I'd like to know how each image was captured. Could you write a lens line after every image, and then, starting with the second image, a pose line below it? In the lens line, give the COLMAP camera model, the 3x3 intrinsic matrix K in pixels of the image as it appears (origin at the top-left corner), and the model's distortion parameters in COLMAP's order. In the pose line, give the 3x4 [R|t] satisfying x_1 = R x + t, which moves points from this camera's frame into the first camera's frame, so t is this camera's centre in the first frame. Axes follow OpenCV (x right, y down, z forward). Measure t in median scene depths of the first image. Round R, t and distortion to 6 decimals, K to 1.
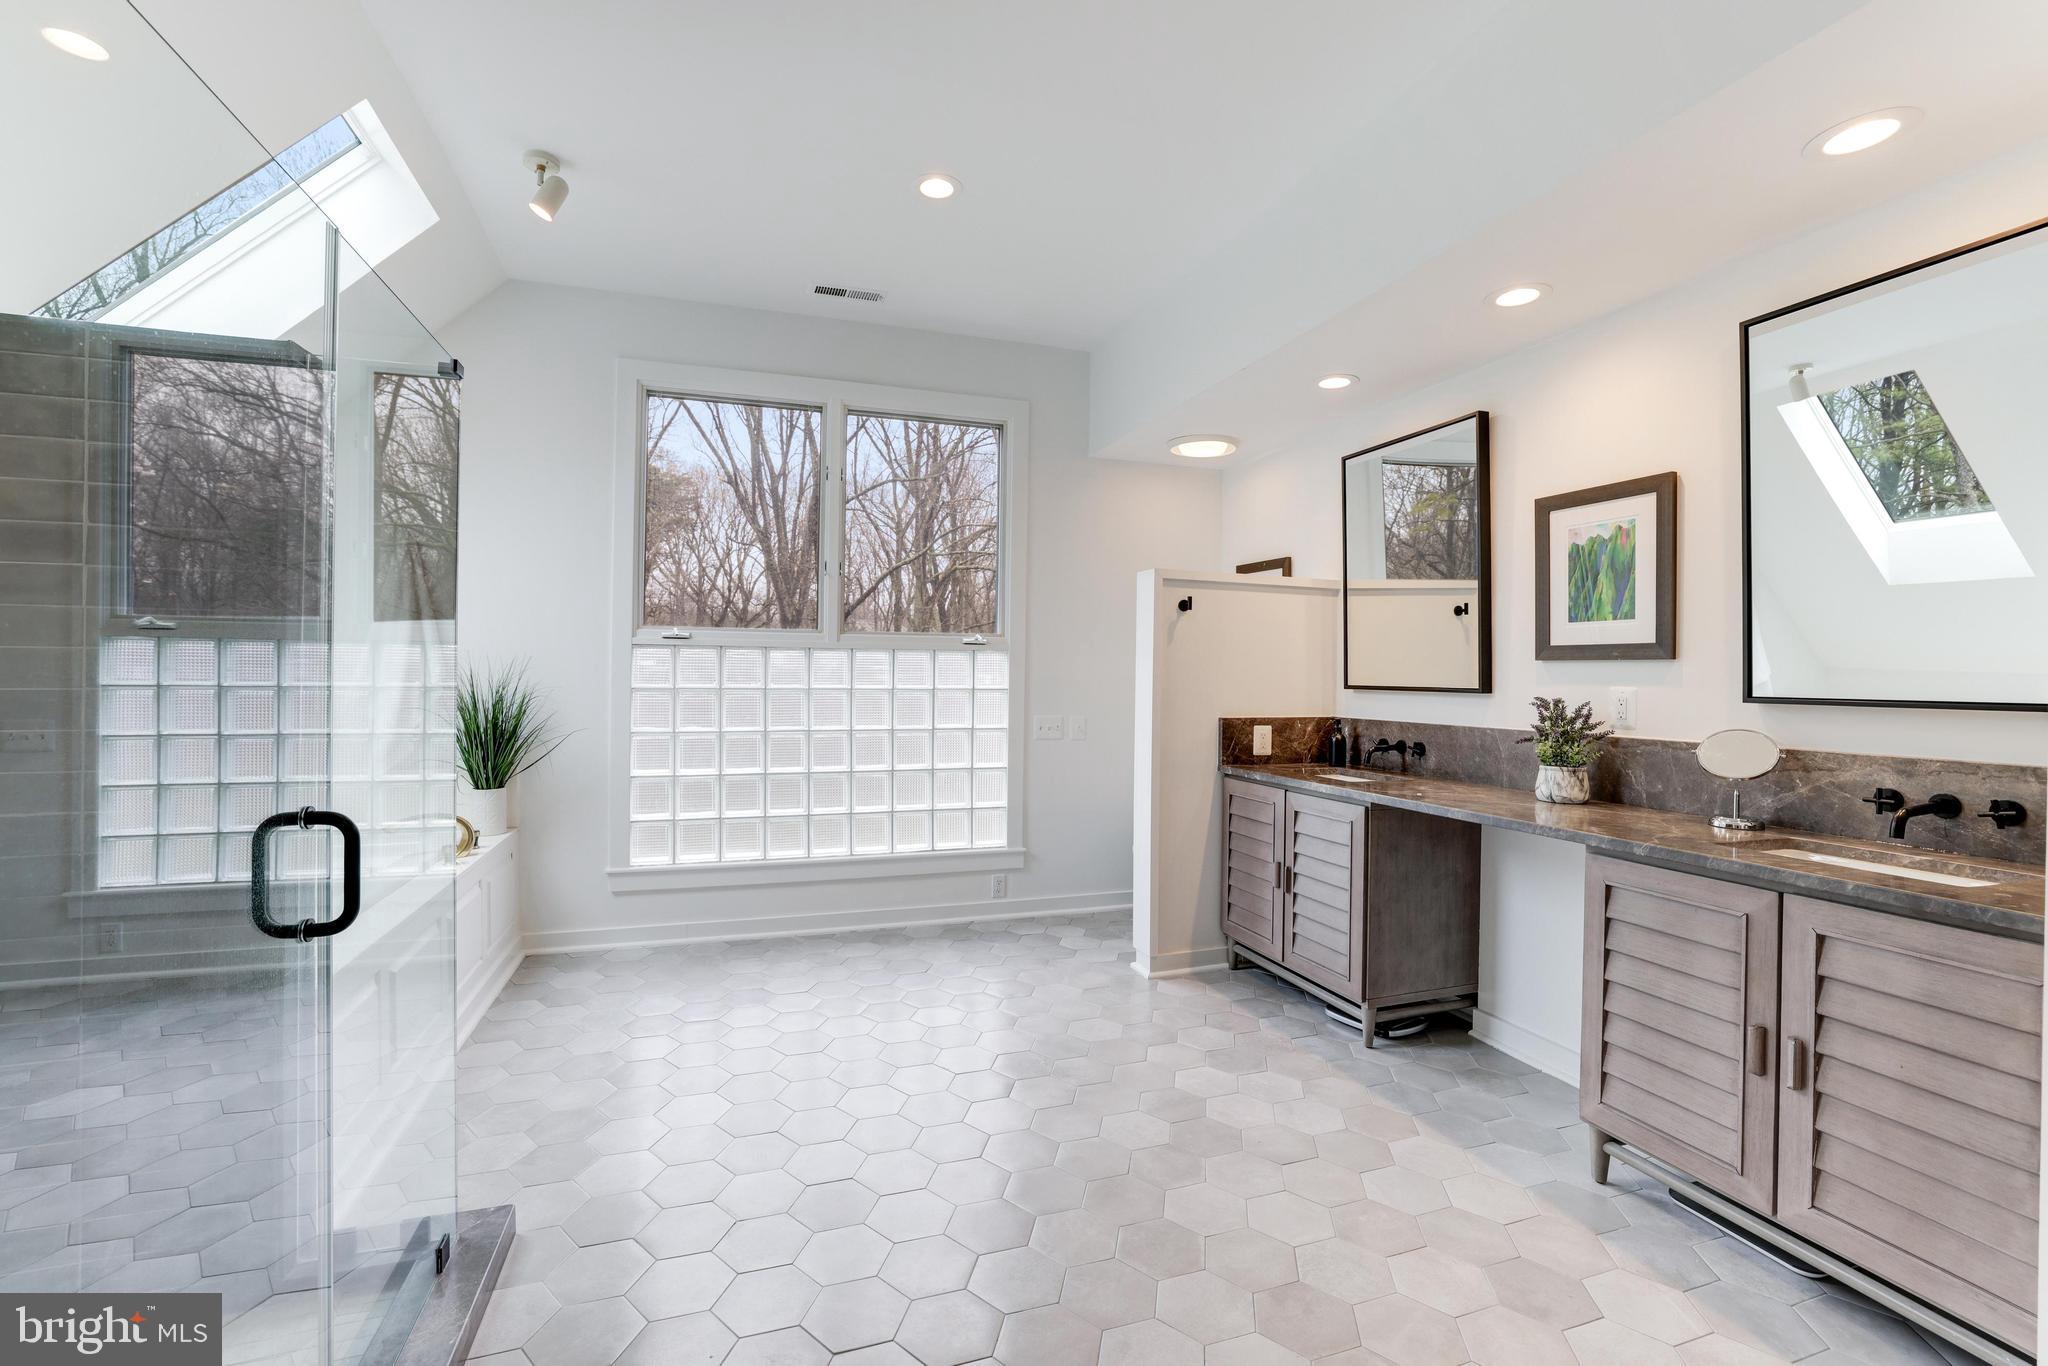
lens RADIAL K [[902.6, 0, 1024.0], [0, 902.6, 683.0], [0, 0, 1]] dist [-0.017686, 0.000251]
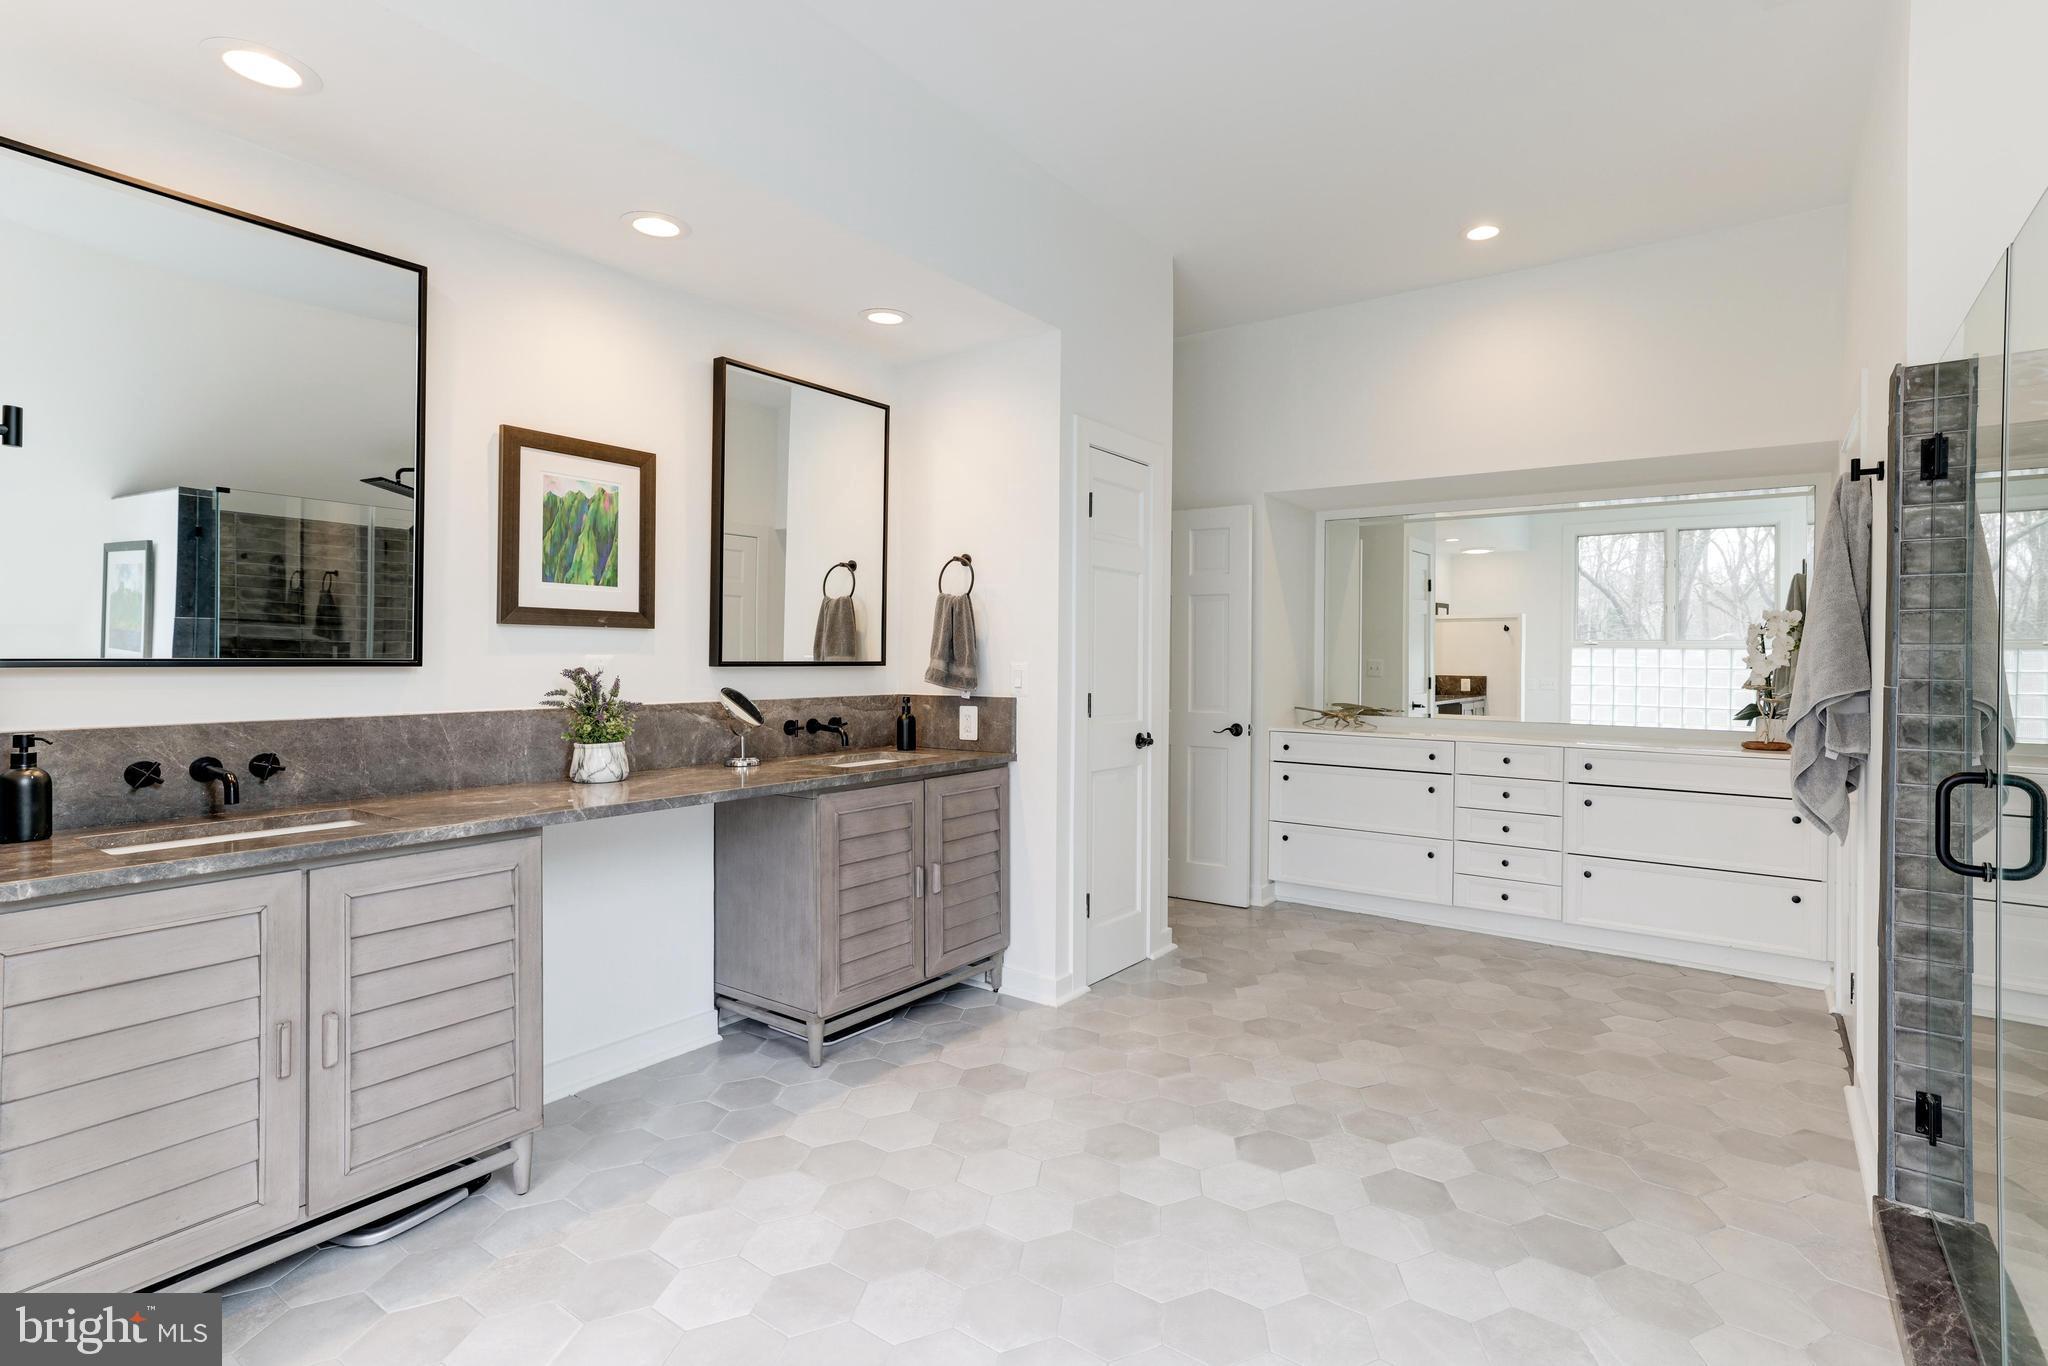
lens RADIAL K [[1032.0, 0, 1065.8], [0, 1032.0, 652.5], [0, 0, 1]] dist [-0.000612, -0.000053]
pose [[-0.610846, -0.017618, 0.791553, -0.375641], [-0.010285, 0.999845, 0.014317, -0.013751], [-0.791682, 0.000604, -0.610932, 0.909905]]
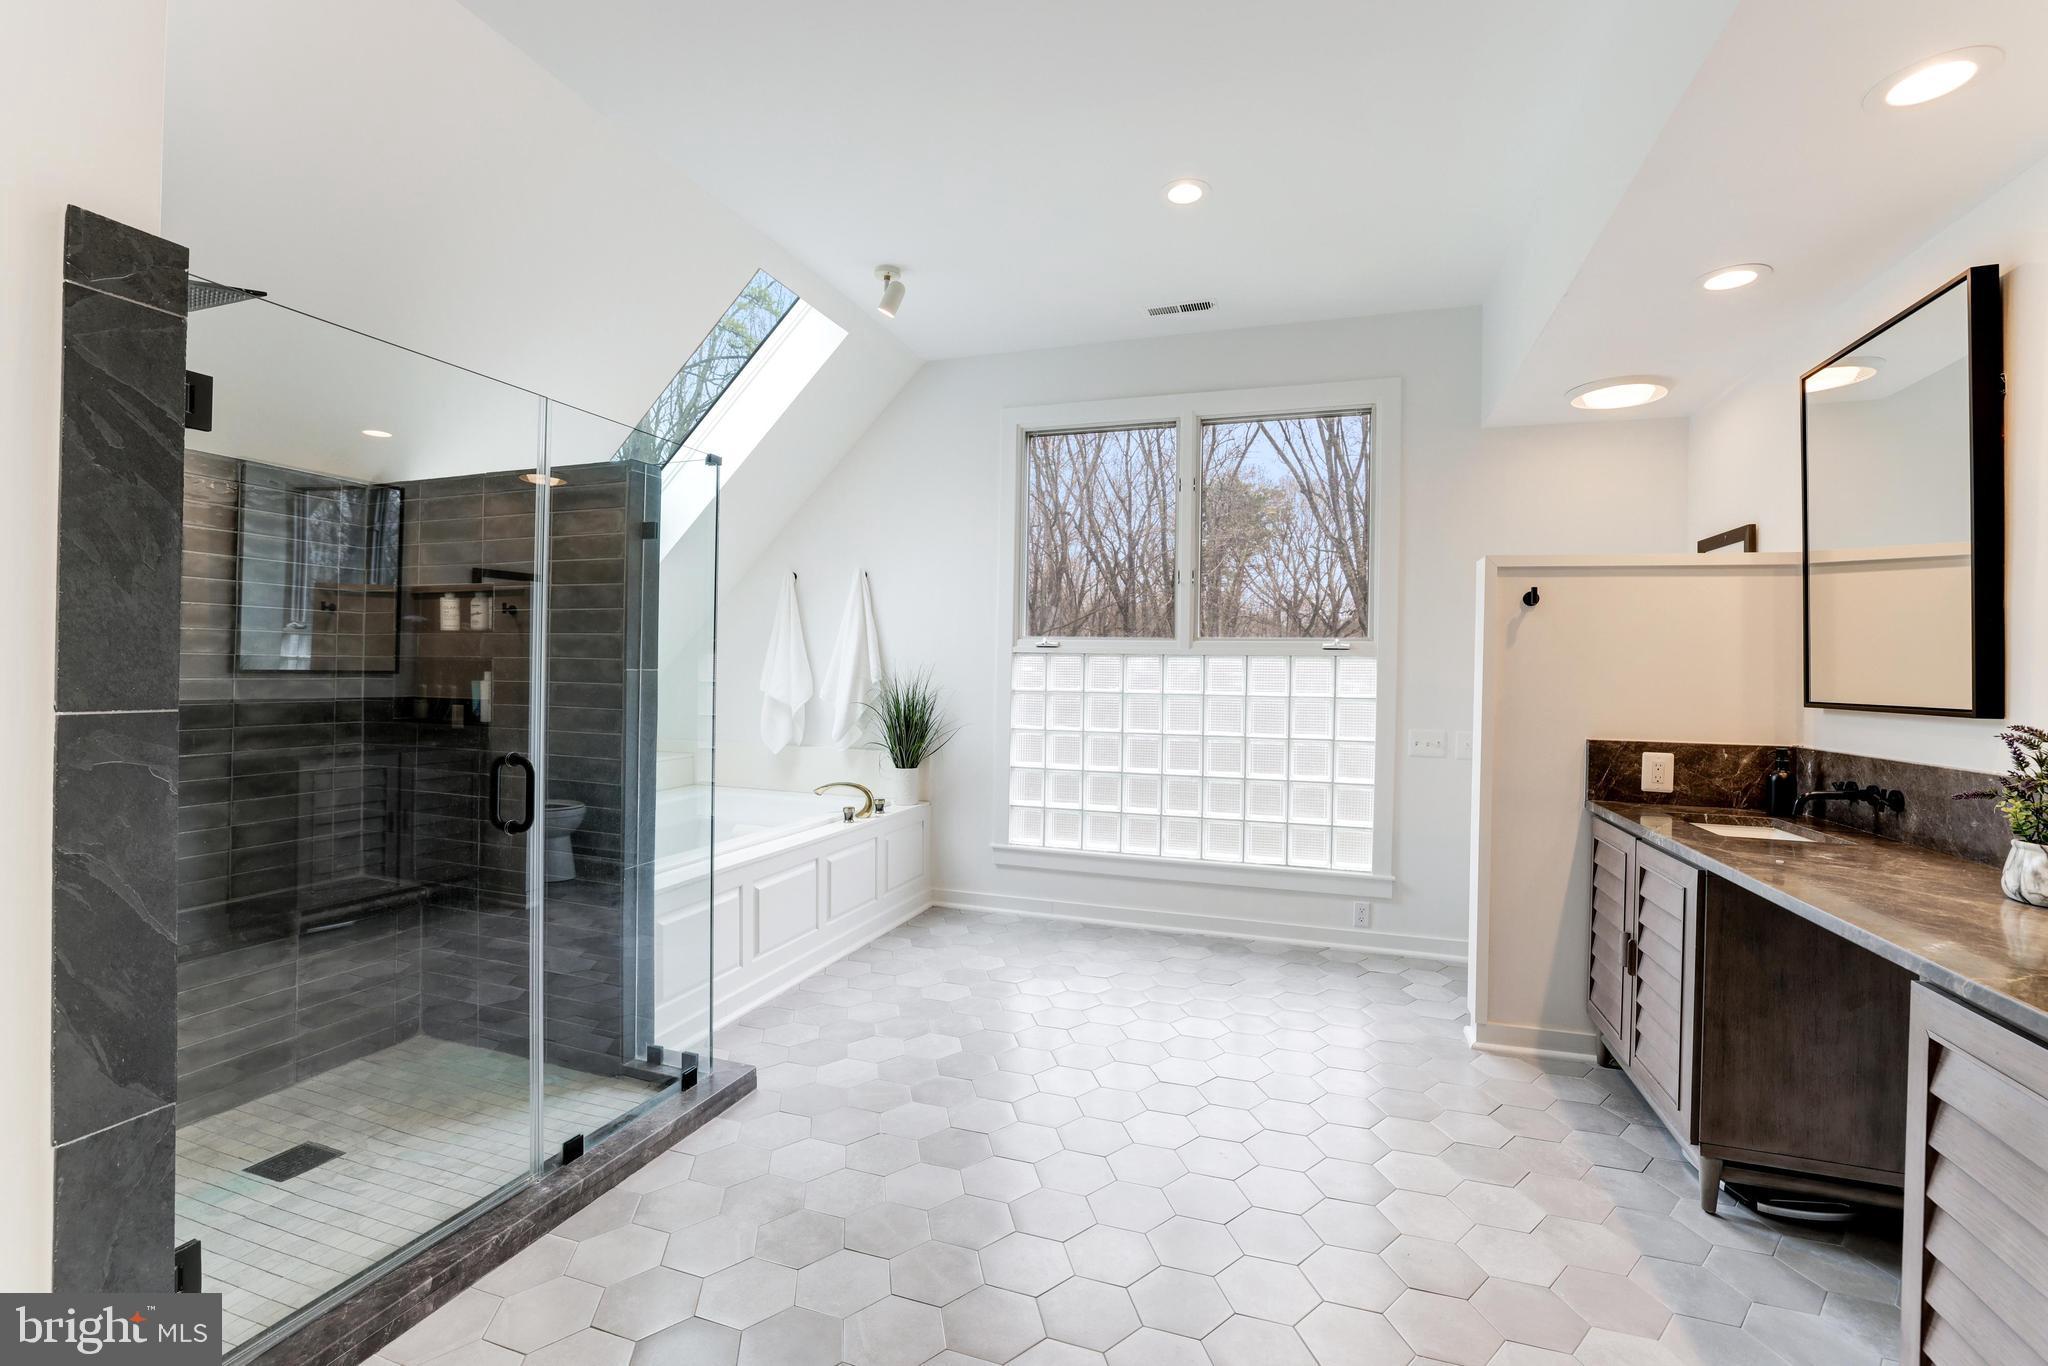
lens RADIAL K [[888.9, 0, 1013.7], [0, 888.9, 682.5], [0, 0, 1]] dist [-0.045281, 0.022839]
pose [[0.796710, 0.010579, -0.604269, 0.282240], [-0.016731, 0.999850, -0.004555, 0.000840], [0.604130, 0.013739, 0.796768, 0.093437]]
